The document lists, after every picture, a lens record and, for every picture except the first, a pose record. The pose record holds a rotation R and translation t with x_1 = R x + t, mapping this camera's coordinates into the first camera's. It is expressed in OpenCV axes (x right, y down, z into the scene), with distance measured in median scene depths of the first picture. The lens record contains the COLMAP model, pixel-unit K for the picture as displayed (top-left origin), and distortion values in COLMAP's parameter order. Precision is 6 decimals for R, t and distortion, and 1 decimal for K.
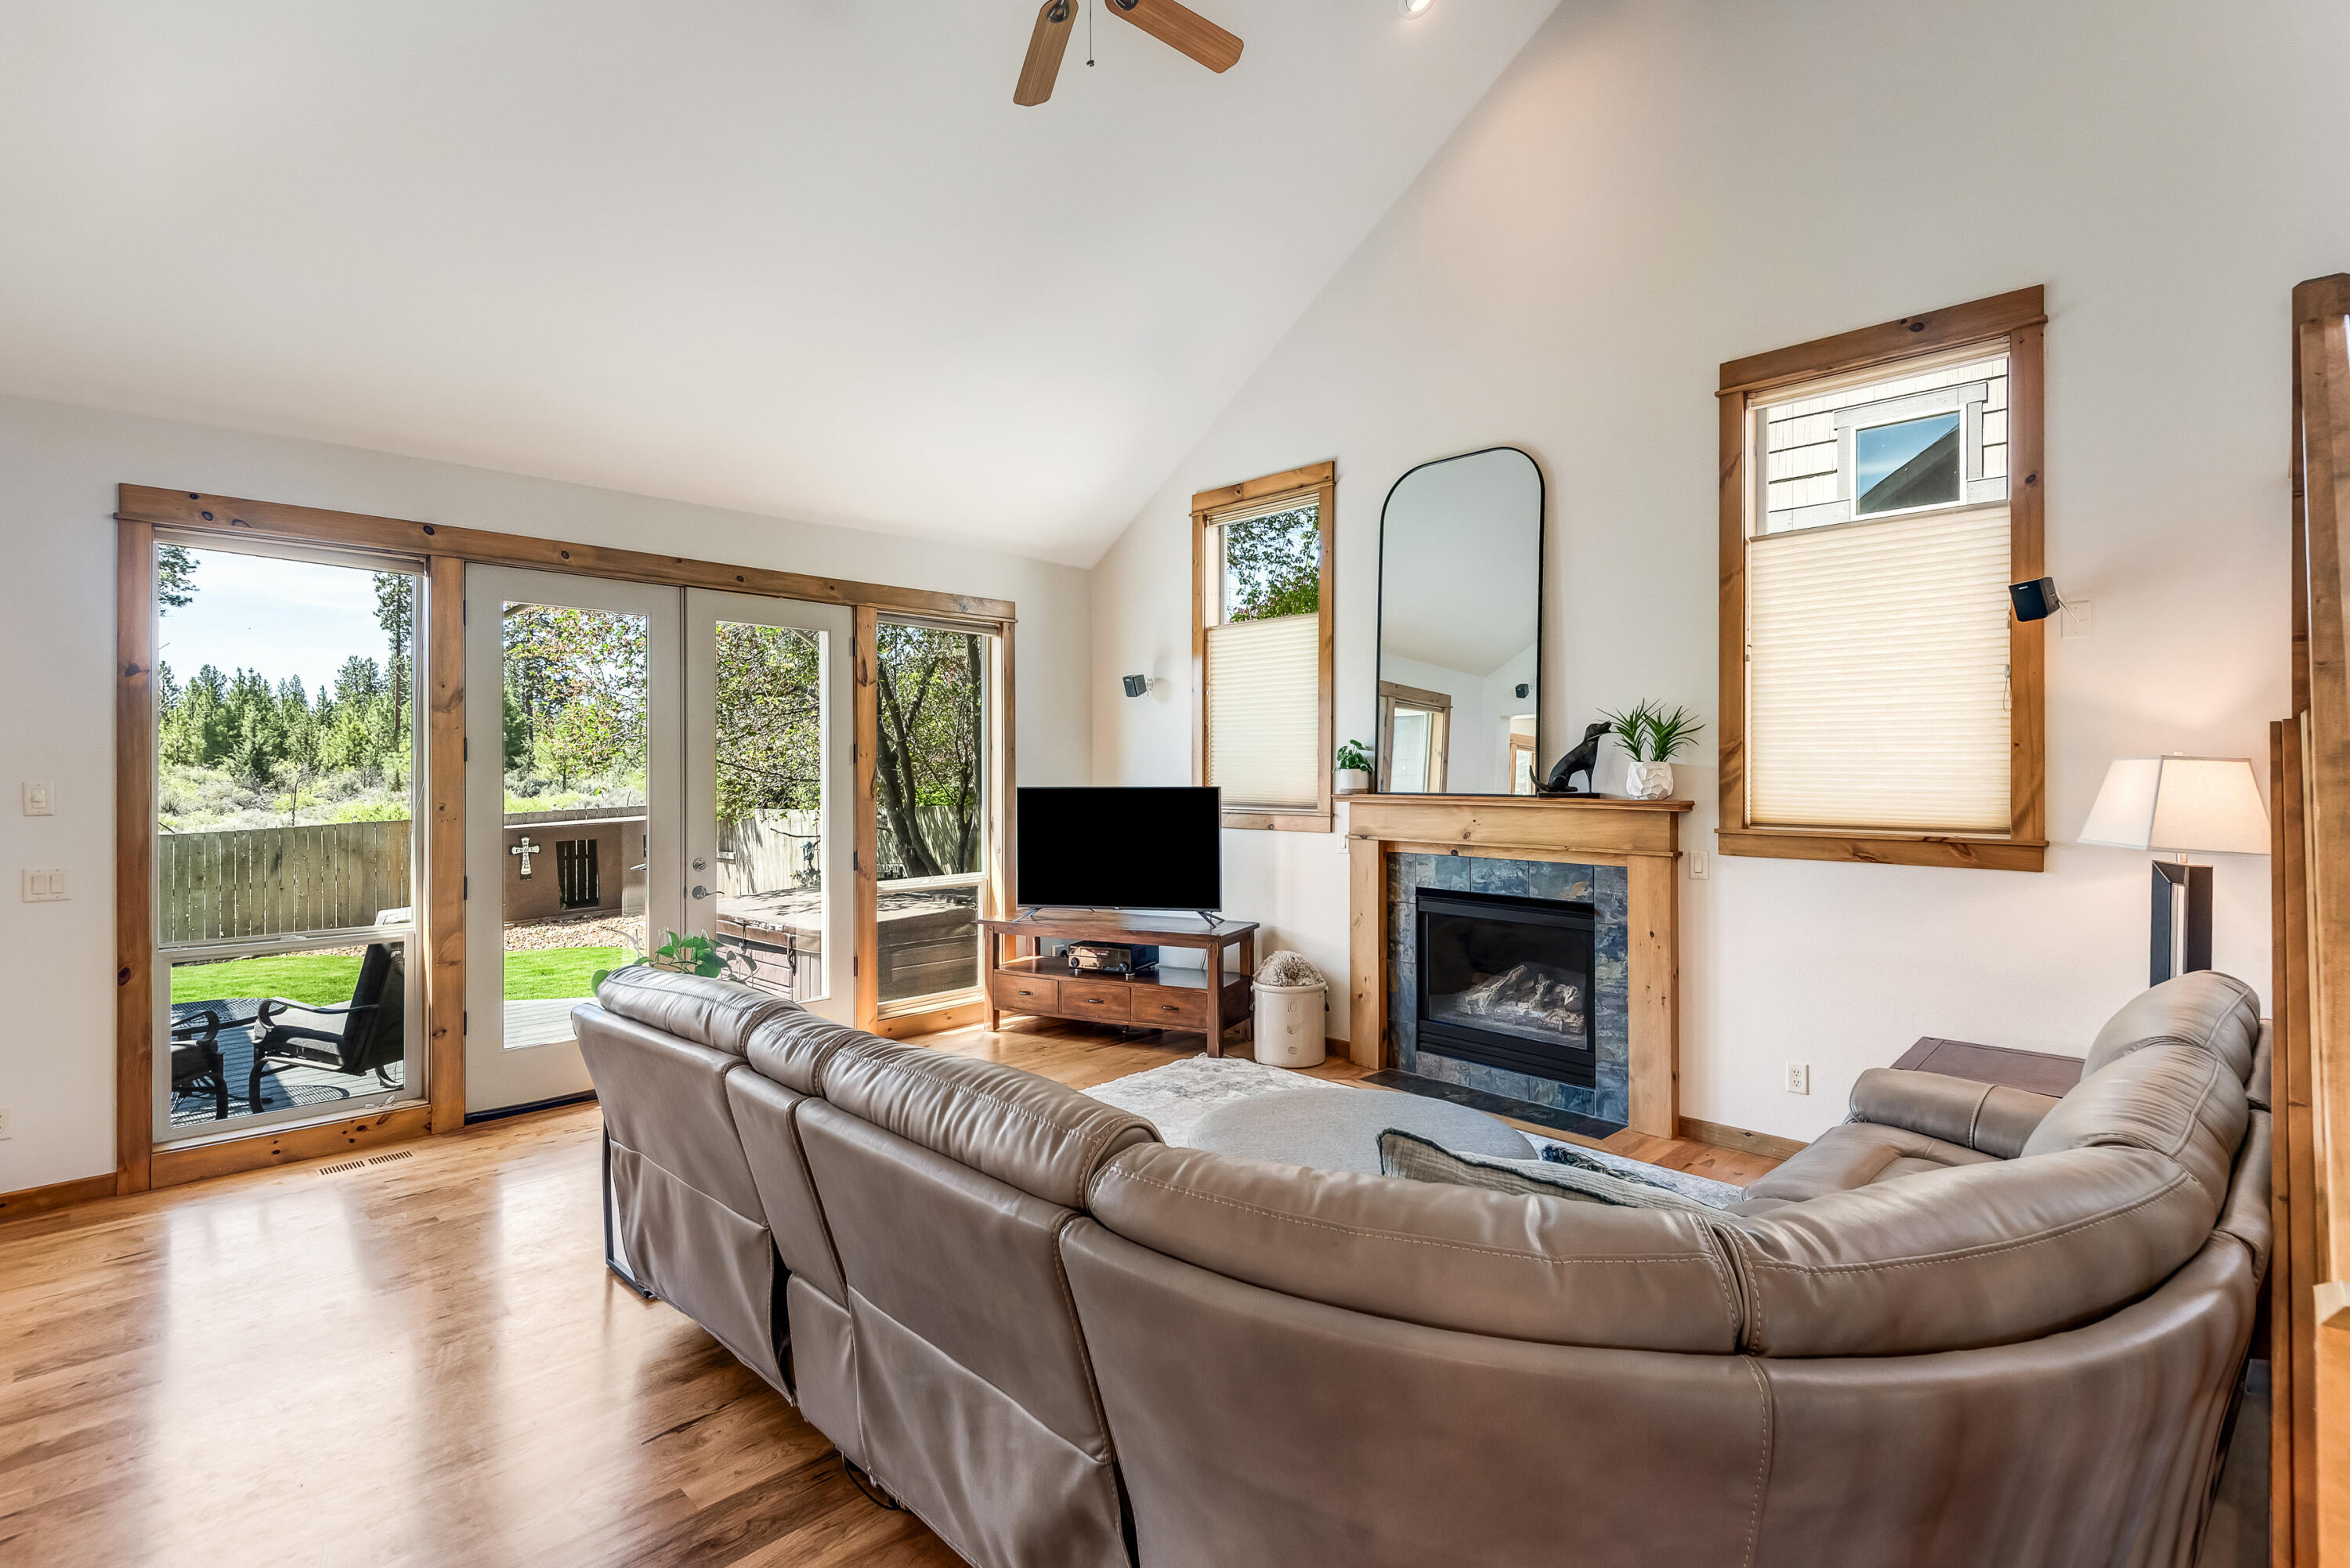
lens RADIAL K [[1087.8, 0, 1175.0], [0, 1087.8, 784.0], [0, 0, 1]] dist [0.037816, -0.022231]
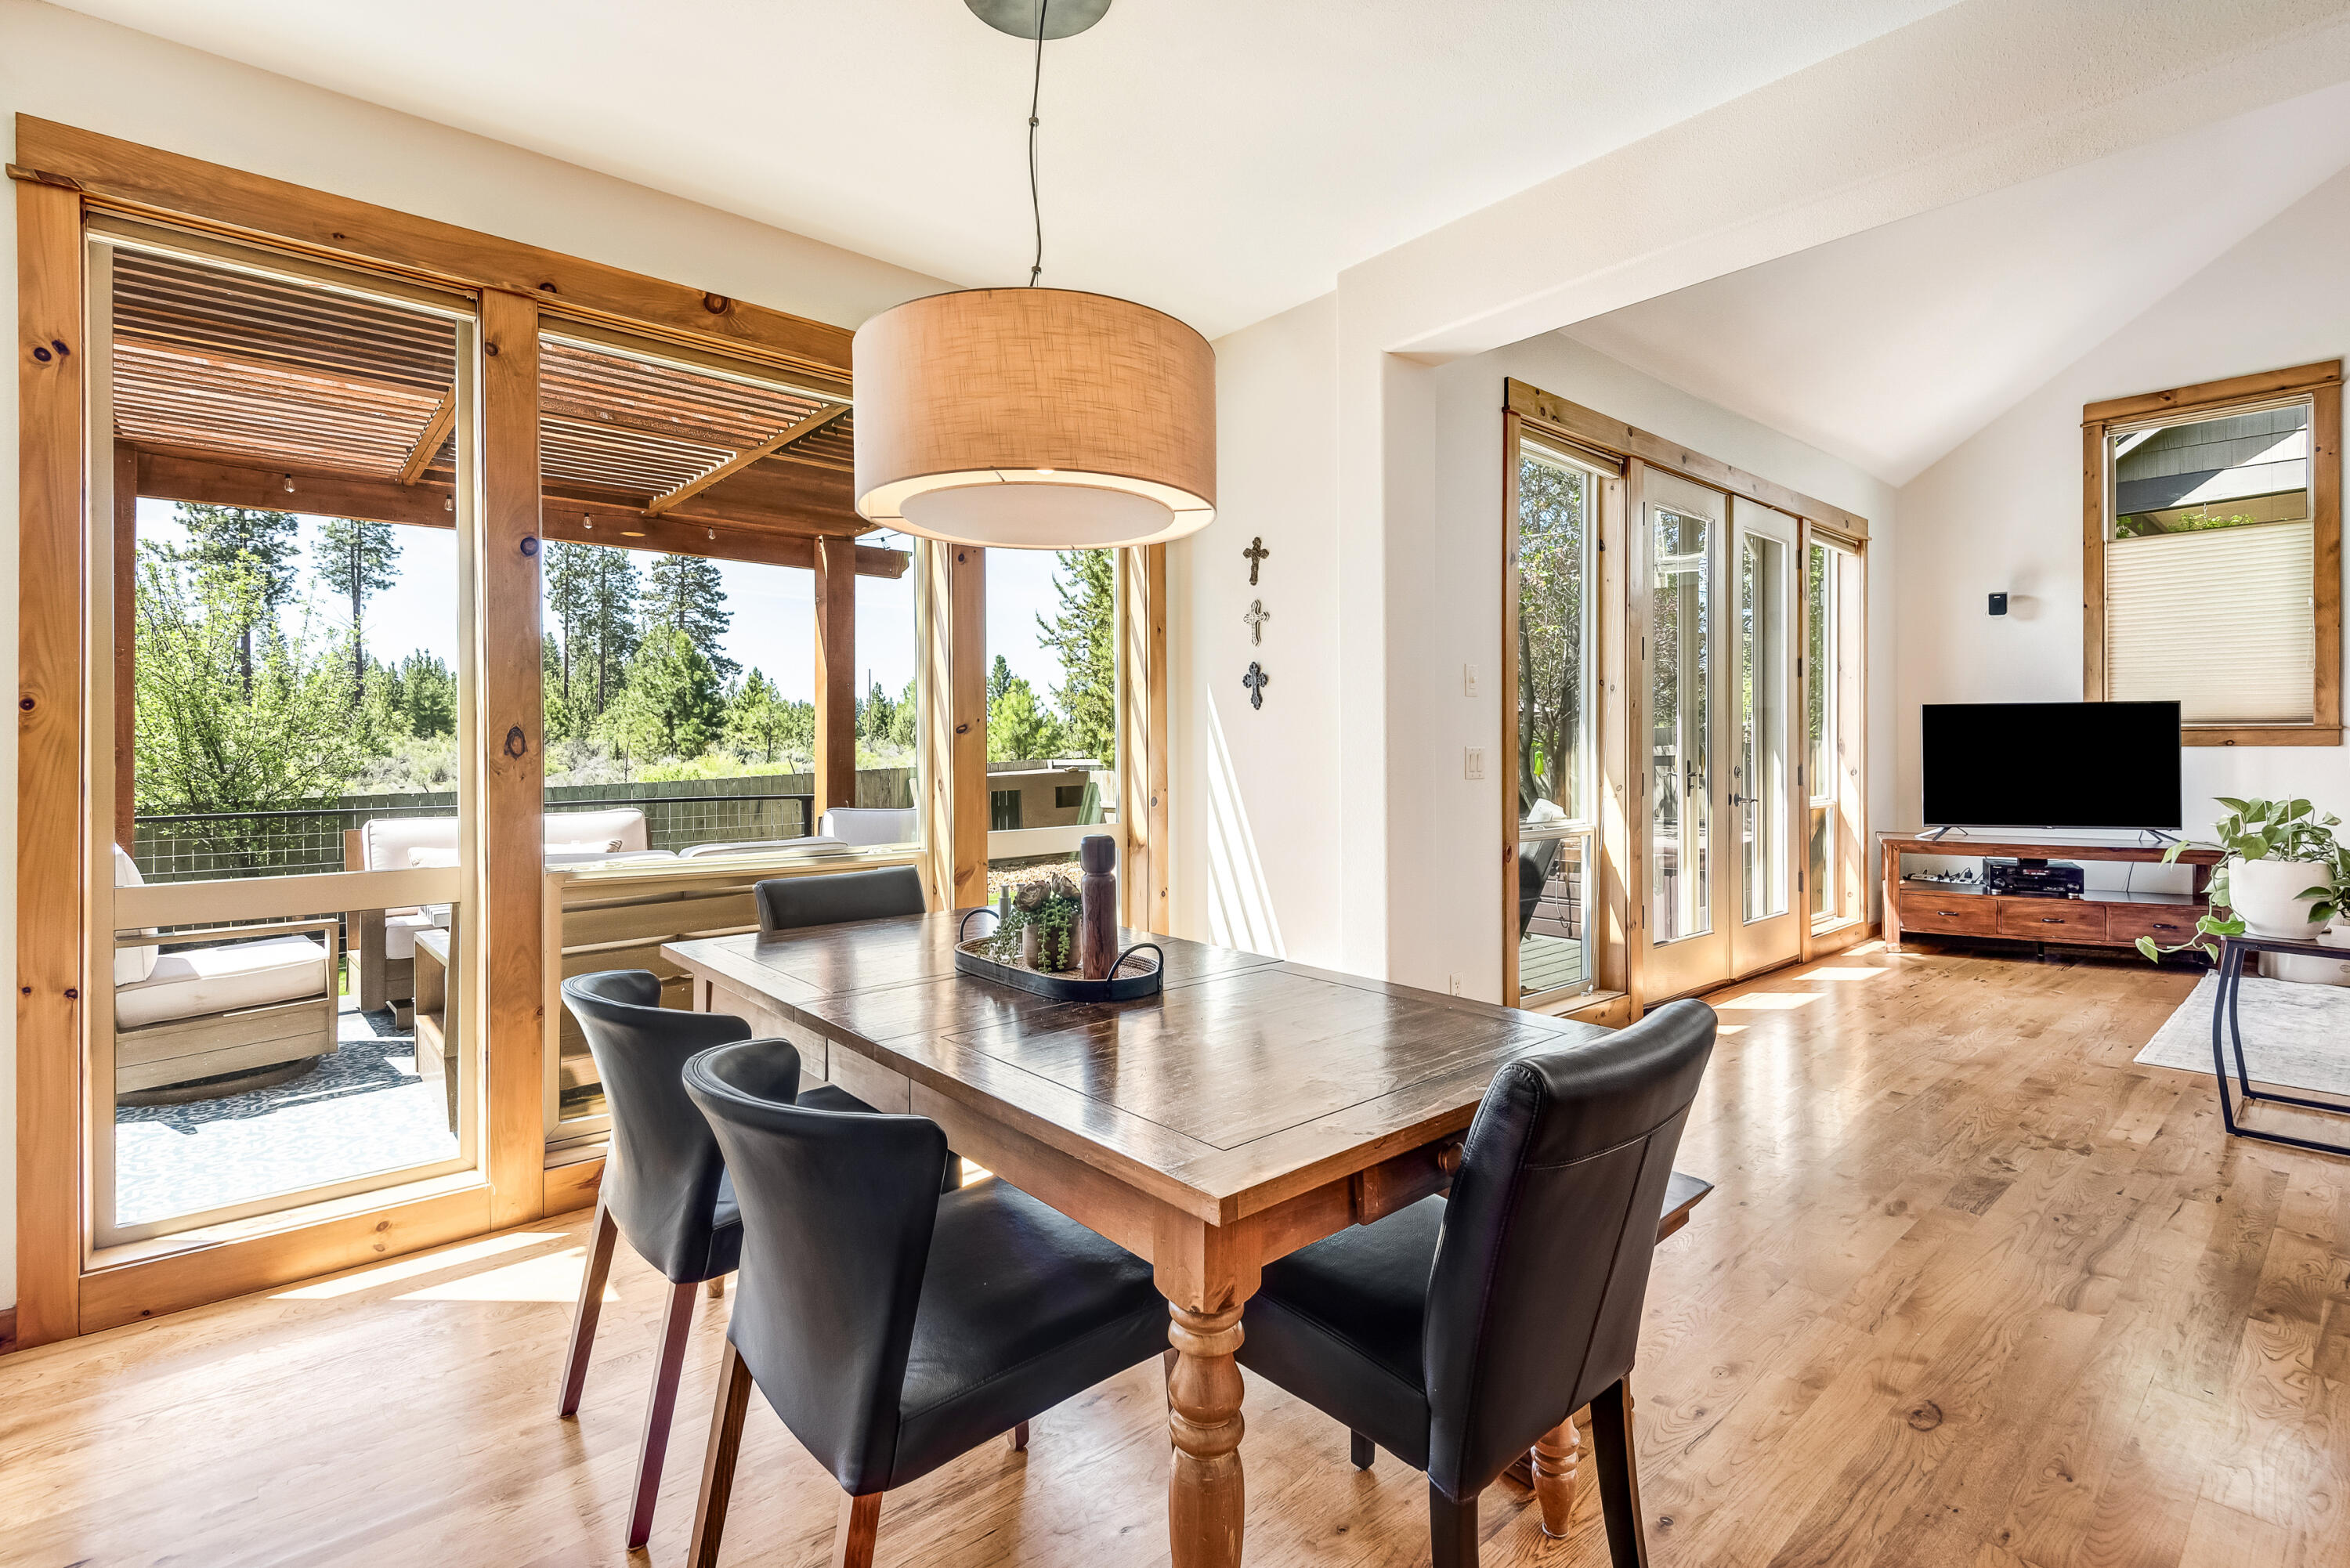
lens RADIAL K [[1081.2, 0, 1176.9], [0, 1081.2, 769.1], [0, 0, 1]] dist [0.036132, -0.024331]
pose [[0.997897, 0.001349, -0.064808, -0.794489], [-0.001010, 0.999986, 0.005268, 0.059473], [0.064814, -0.005192, 0.997884, -0.028003]]
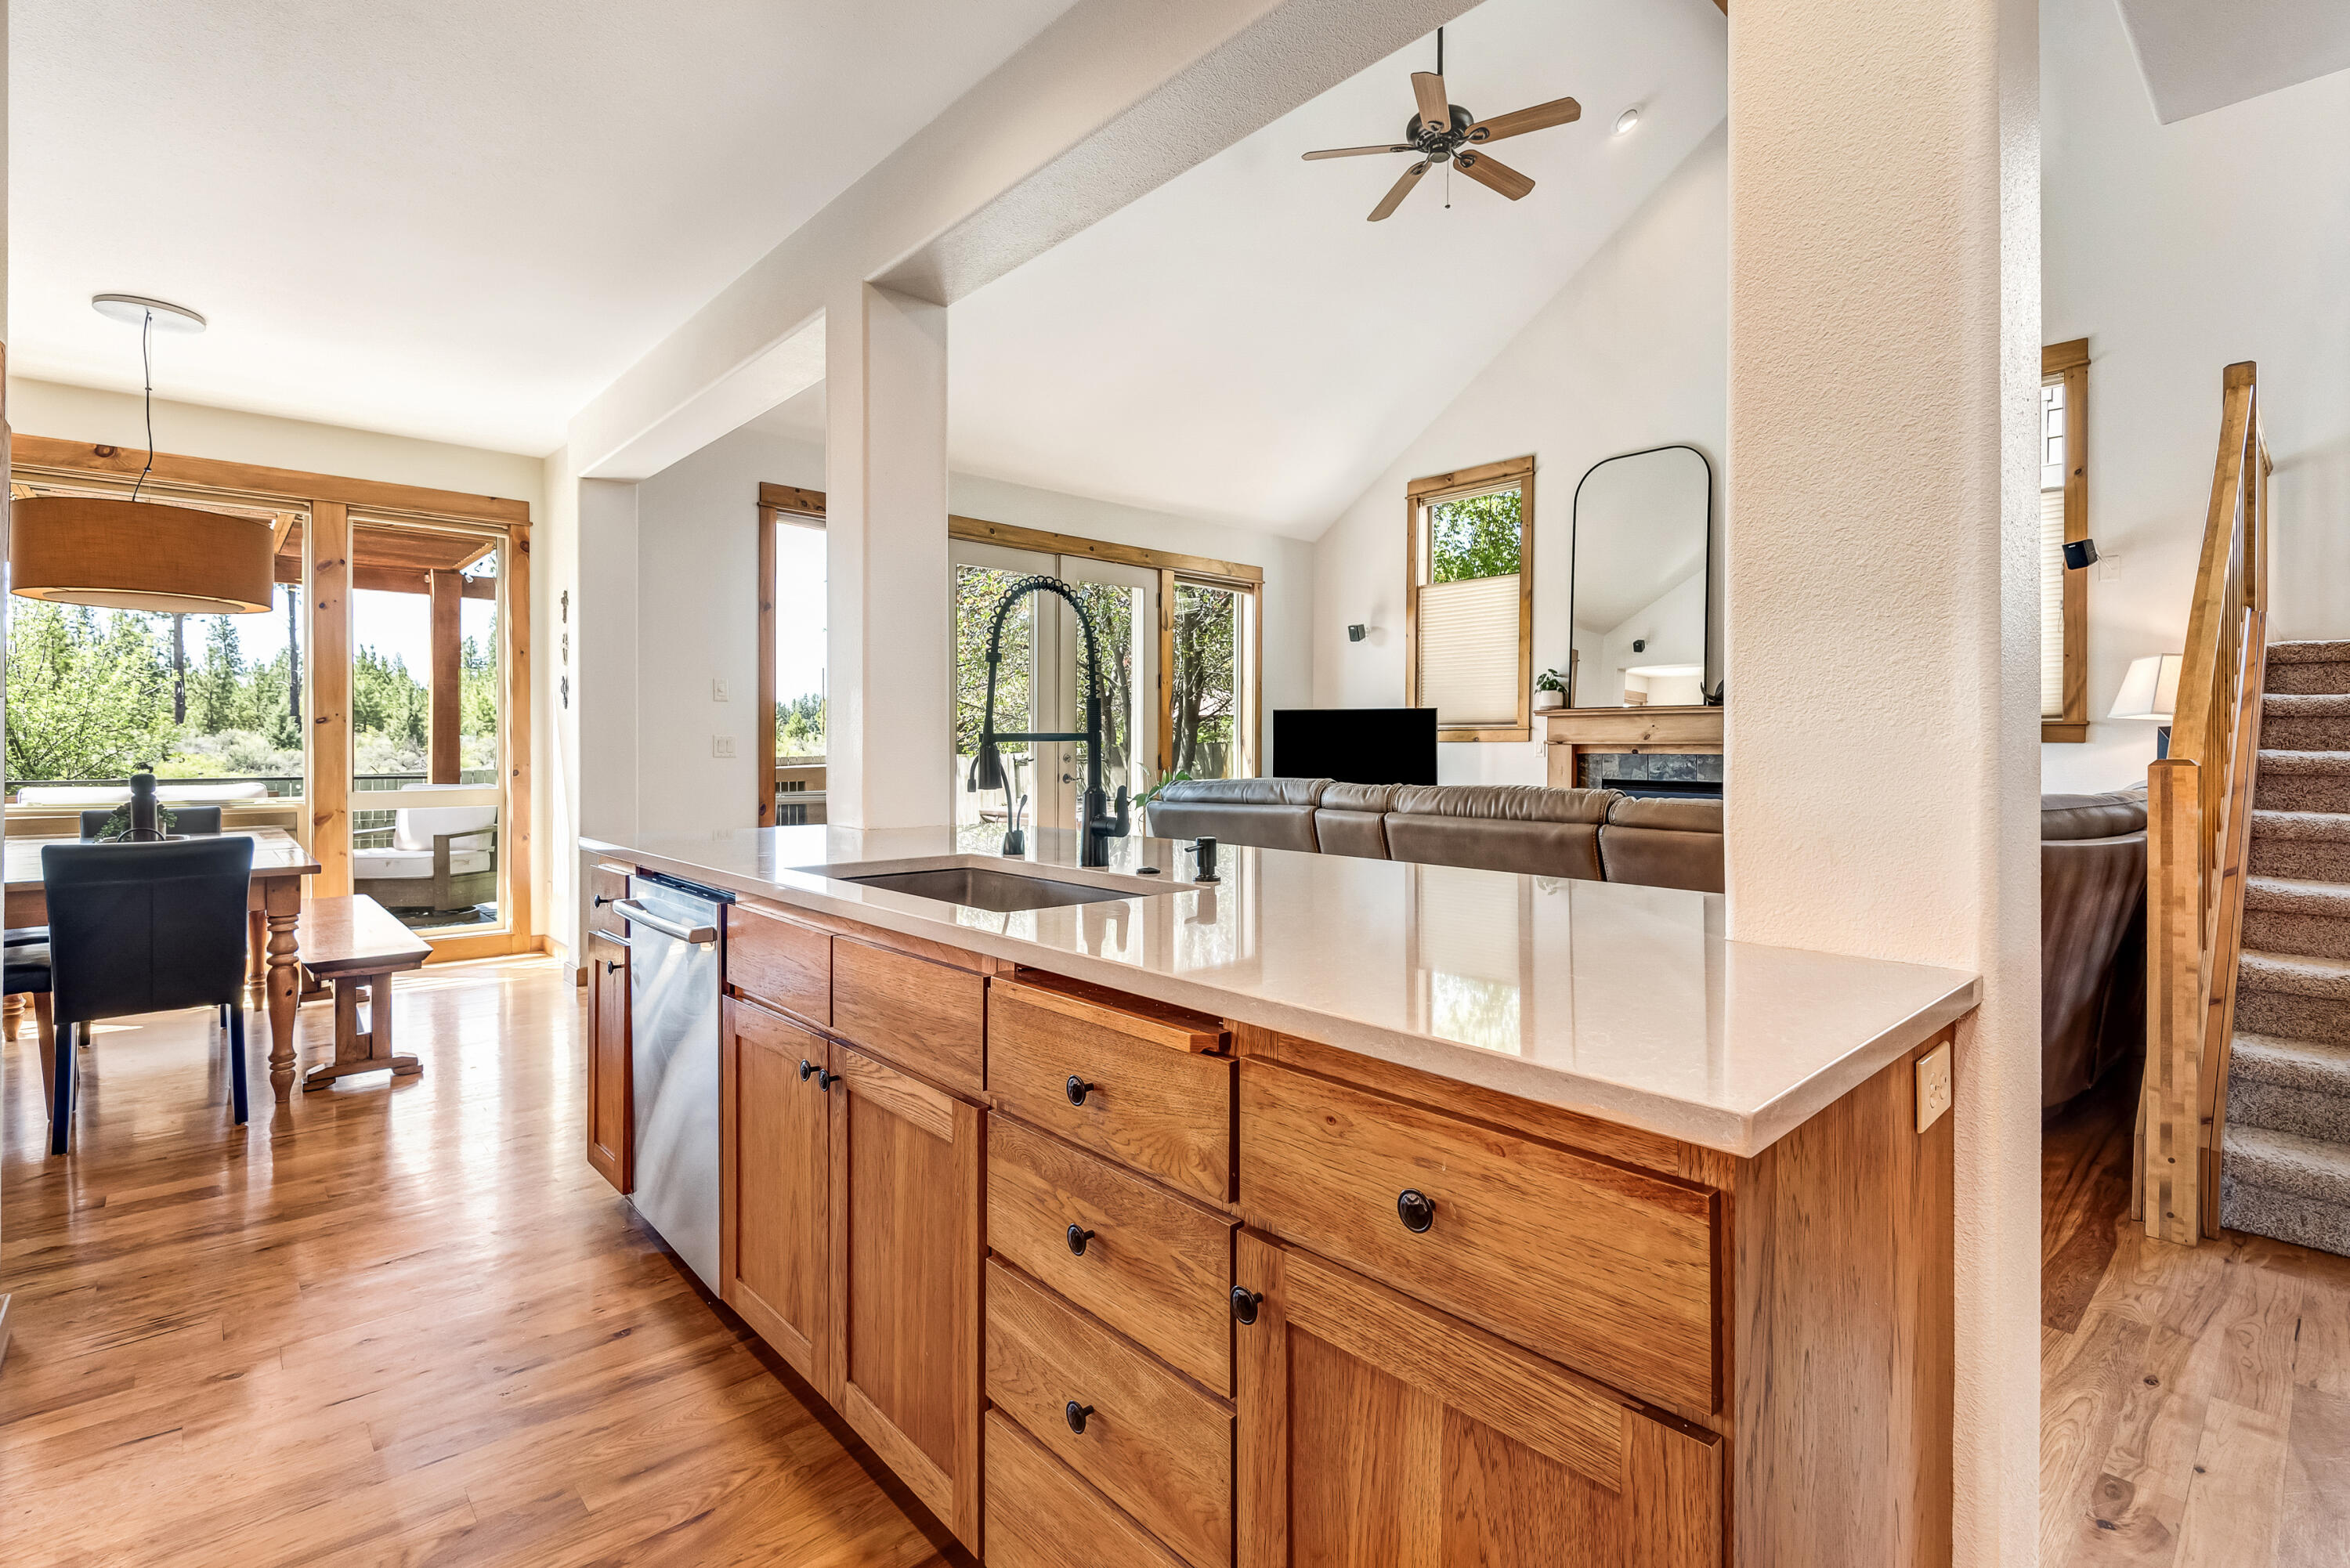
lens RADIAL K [[1081.2, 0, 1176.9], [0, 1081.2, 769.1], [0, 0, 1]] dist [0.036132, -0.024331]
pose [[0.999130, 0.005912, -0.041272, -0.218255], [-0.005728, 0.999973, 0.004582, 0.072266], [0.041298, -0.004341, 0.999137, -0.307509]]
